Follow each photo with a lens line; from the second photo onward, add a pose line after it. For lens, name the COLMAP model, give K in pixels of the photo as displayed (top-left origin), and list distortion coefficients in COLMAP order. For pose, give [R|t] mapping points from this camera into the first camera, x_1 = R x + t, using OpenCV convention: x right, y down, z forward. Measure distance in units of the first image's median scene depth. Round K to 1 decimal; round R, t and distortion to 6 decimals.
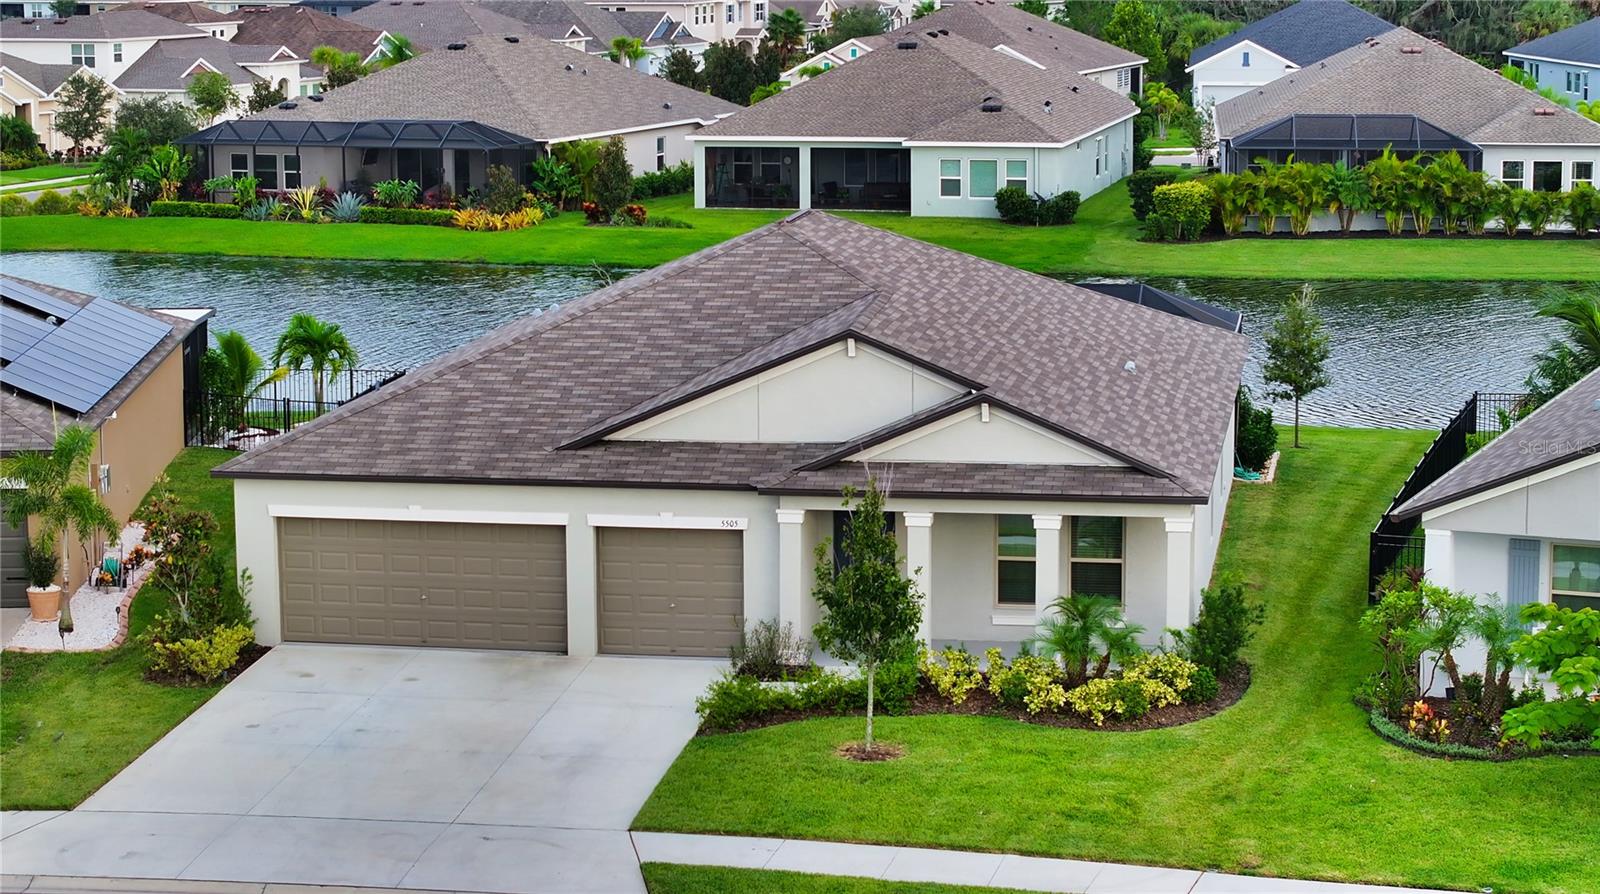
lens RADIAL K [[2342.9, 0, 792.9], [0, 2342.9, 448.1], [0, 0, 1]] dist [-0.077277, 0.000000]
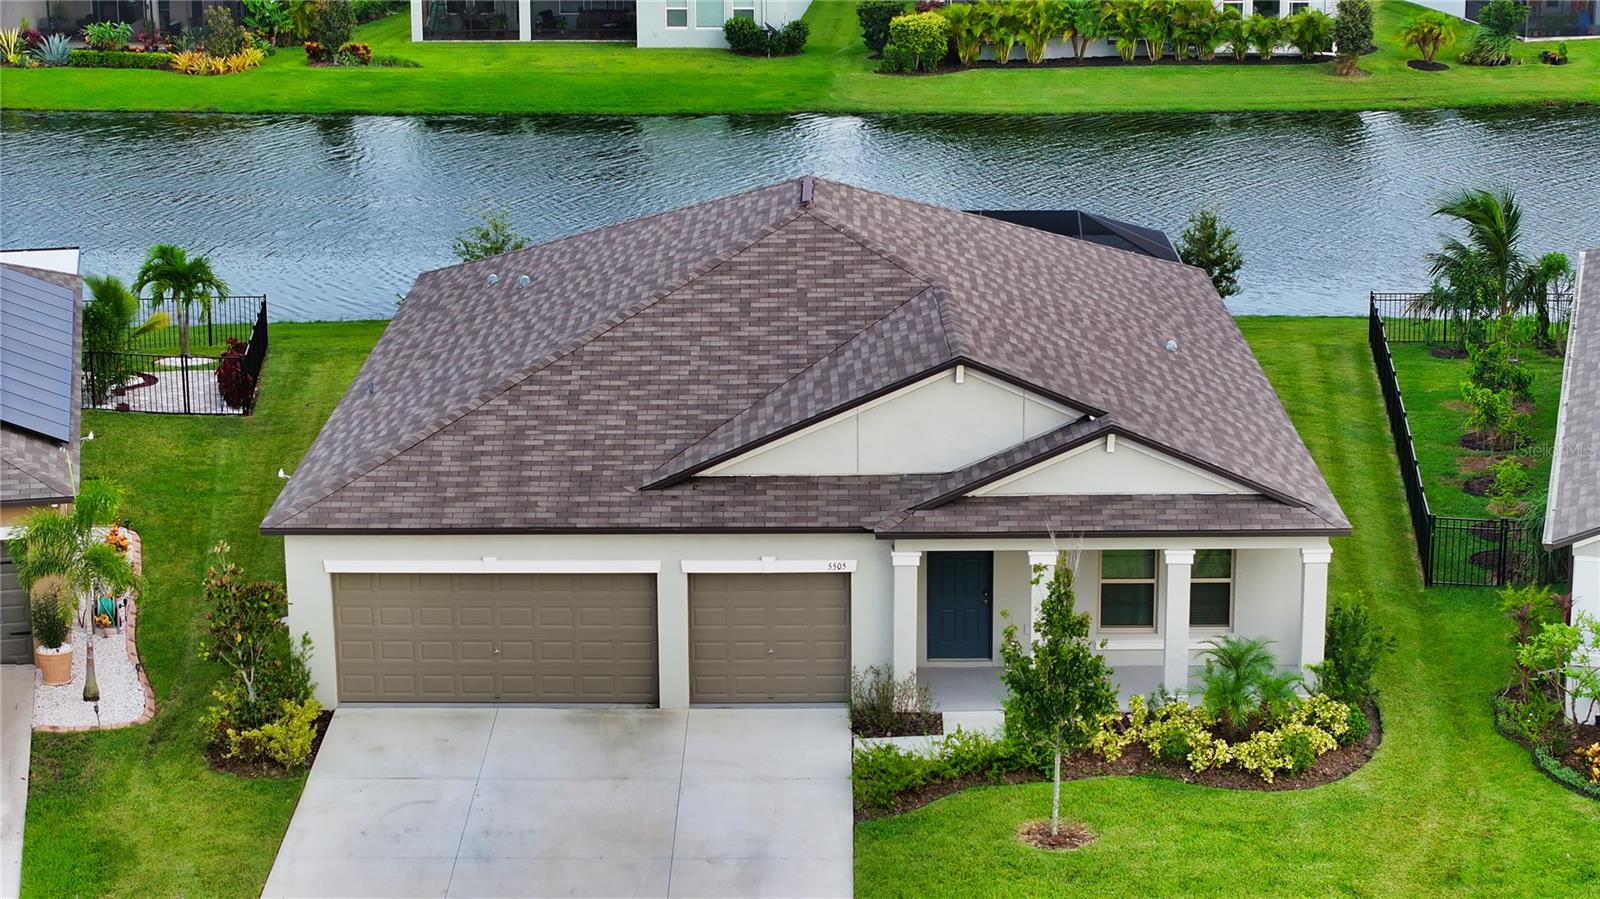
lens RADIAL K [[2342.9, 0, 804.3], [0, 2342.9, 448.4], [0, 0, 1]] dist [-0.077277, 0.000000]
pose [[0.993009, -0.037065, 0.112066, -0.140276], [0.029179, 0.997034, 0.071211, -0.080153], [-0.114373, -0.067443, 0.991146, 0.074429]]
